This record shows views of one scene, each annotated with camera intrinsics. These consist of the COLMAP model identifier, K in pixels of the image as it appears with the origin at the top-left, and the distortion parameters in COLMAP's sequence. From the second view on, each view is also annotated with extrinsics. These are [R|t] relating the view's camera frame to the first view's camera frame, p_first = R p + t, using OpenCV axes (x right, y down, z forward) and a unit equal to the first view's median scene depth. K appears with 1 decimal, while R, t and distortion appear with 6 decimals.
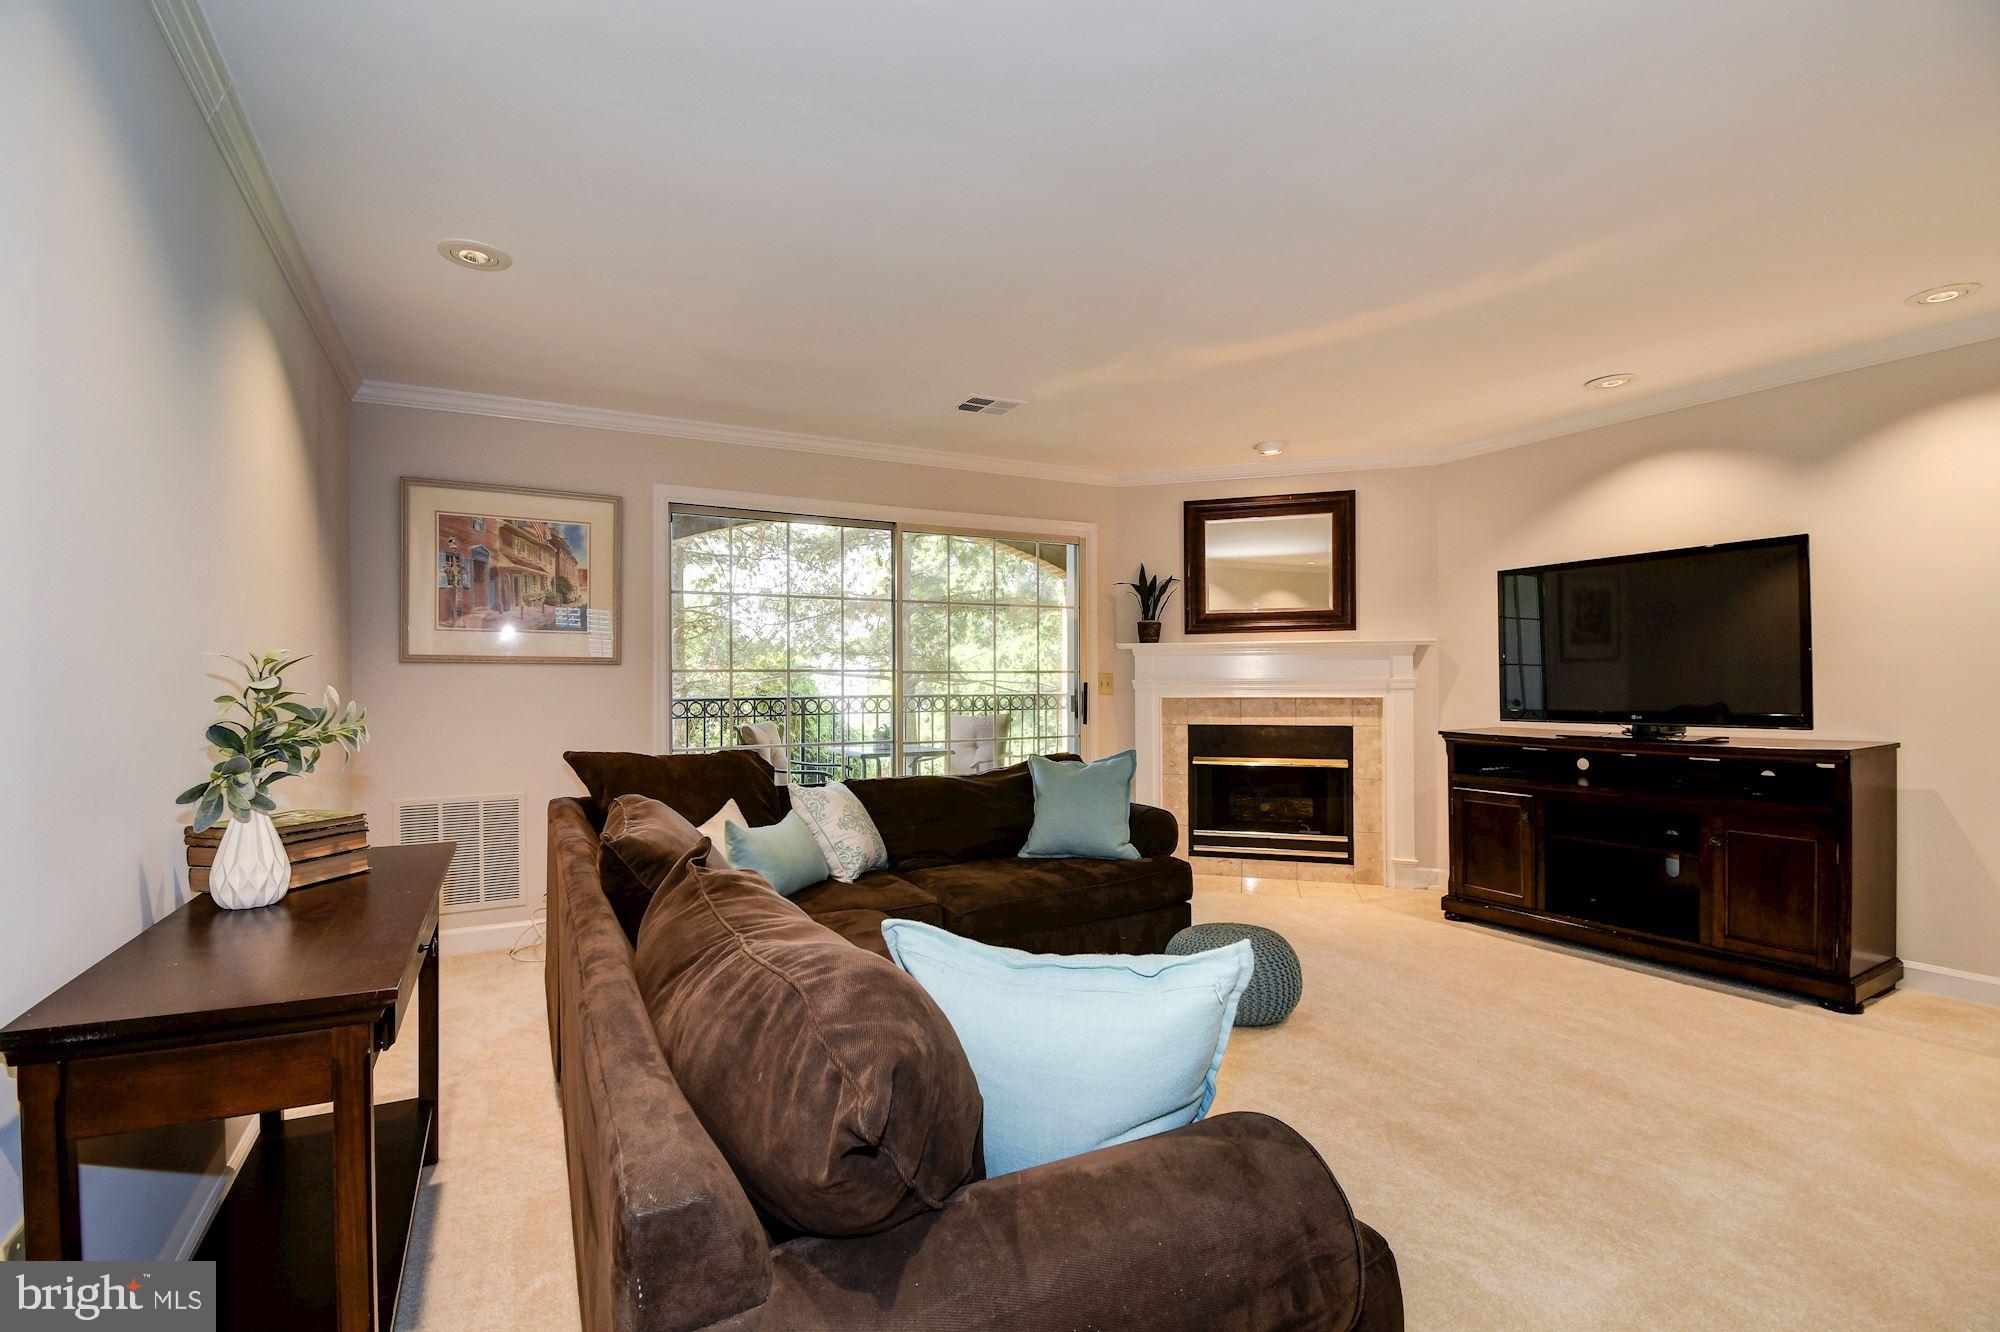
lens RADIAL K [[910.9, 0, 996.2], [0, 910.9, 673.2], [0, 0, 1]] dist [-0.006099, -0.004364]
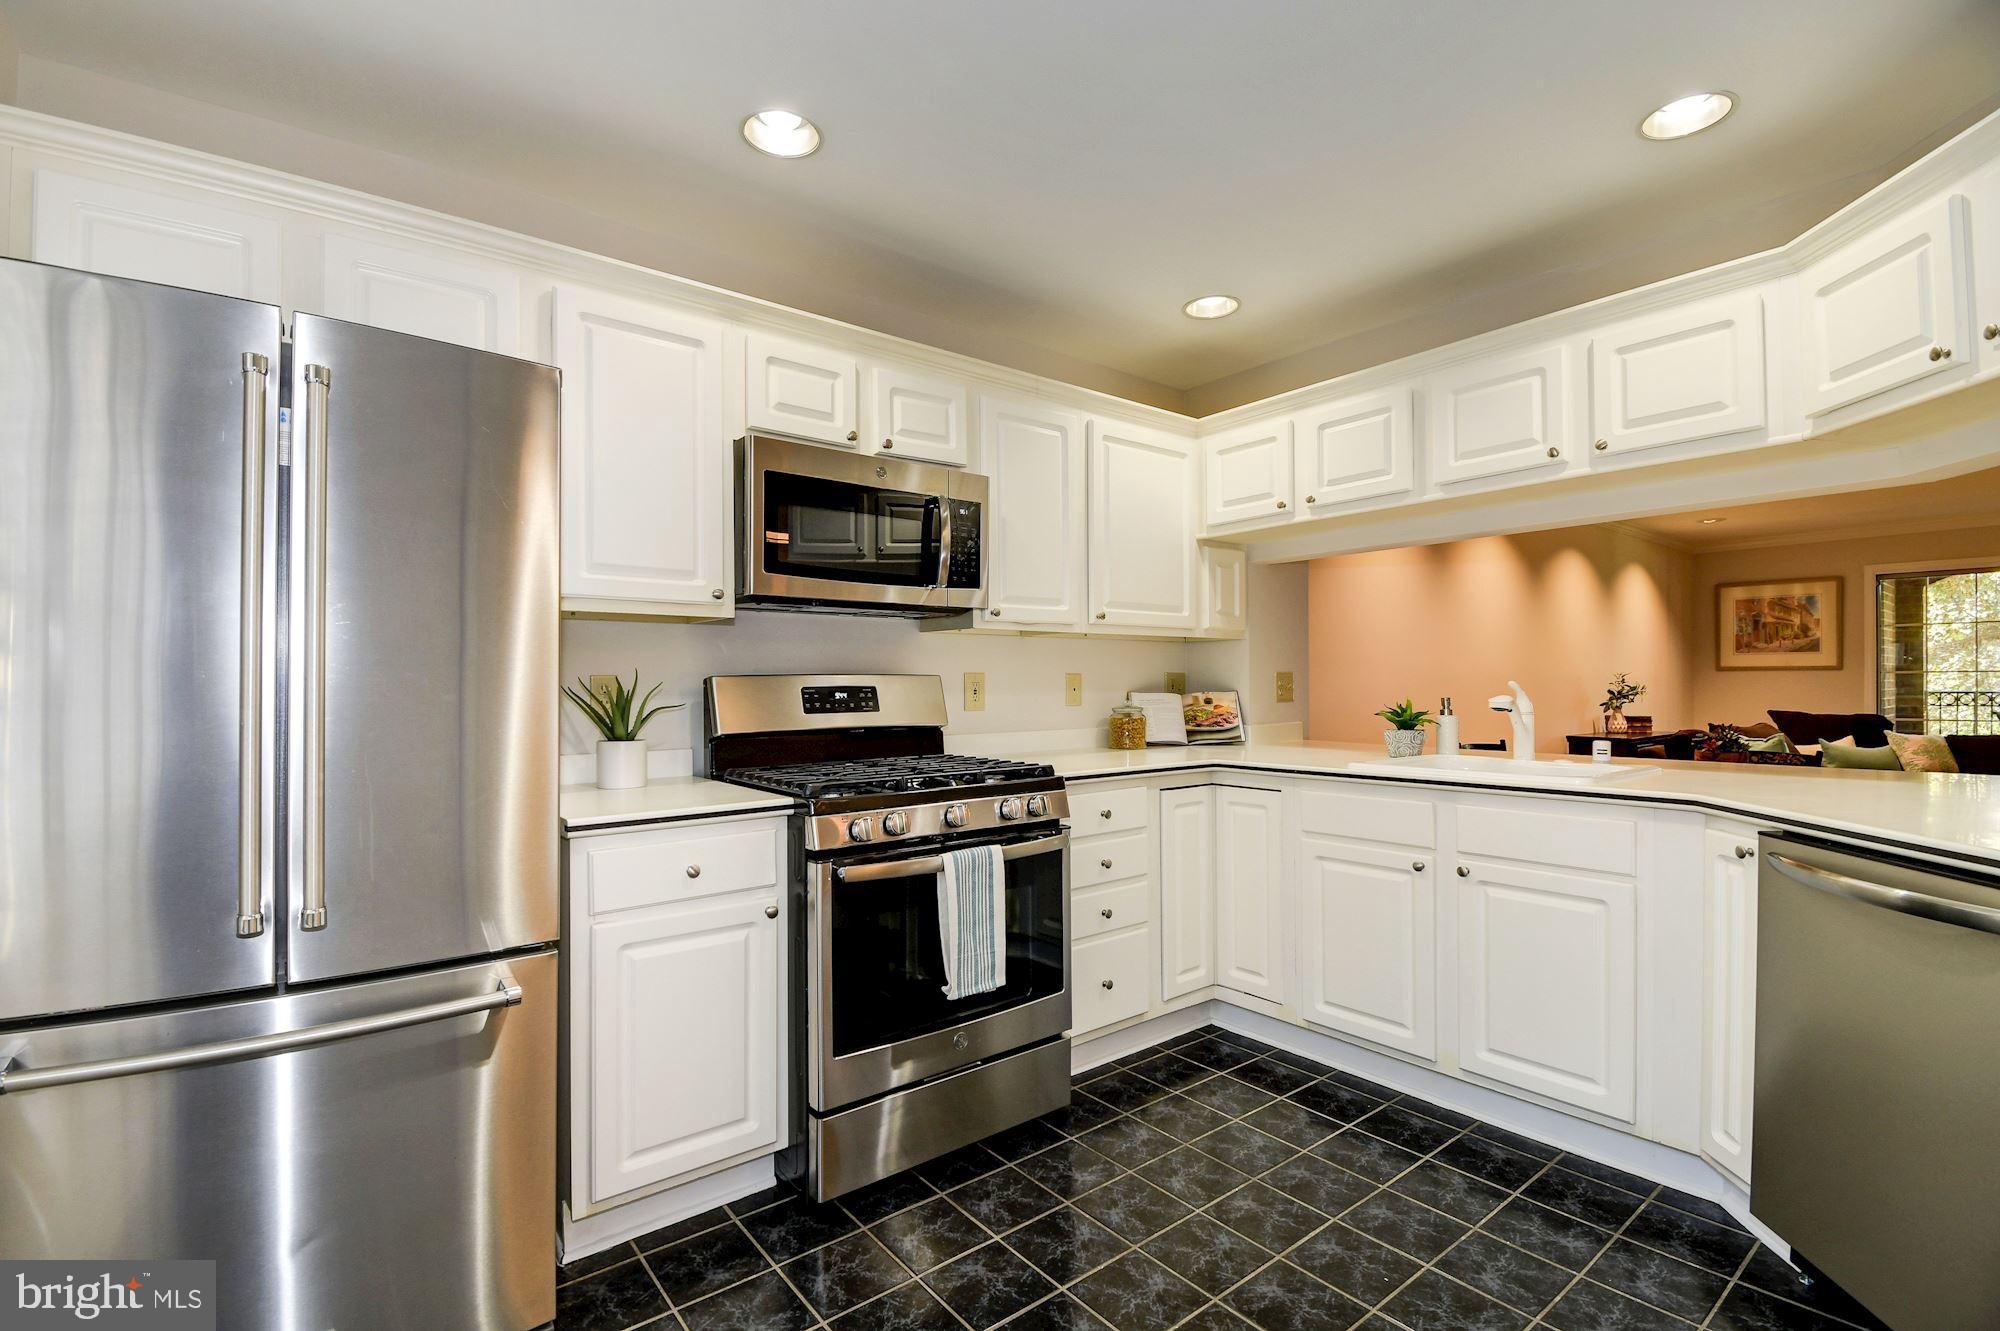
lens RADIAL K [[910.9, 0, 985.3], [0, 910.9, 673.7], [0, 0, 1]] dist [-0.006099, -0.004364]
pose [[0.153656, -0.006664, -0.988102, 1.167014], [0.012712, 0.999908, -0.004767, -0.014109], [0.988043, -0.011828, 0.153727, -1.025498]]
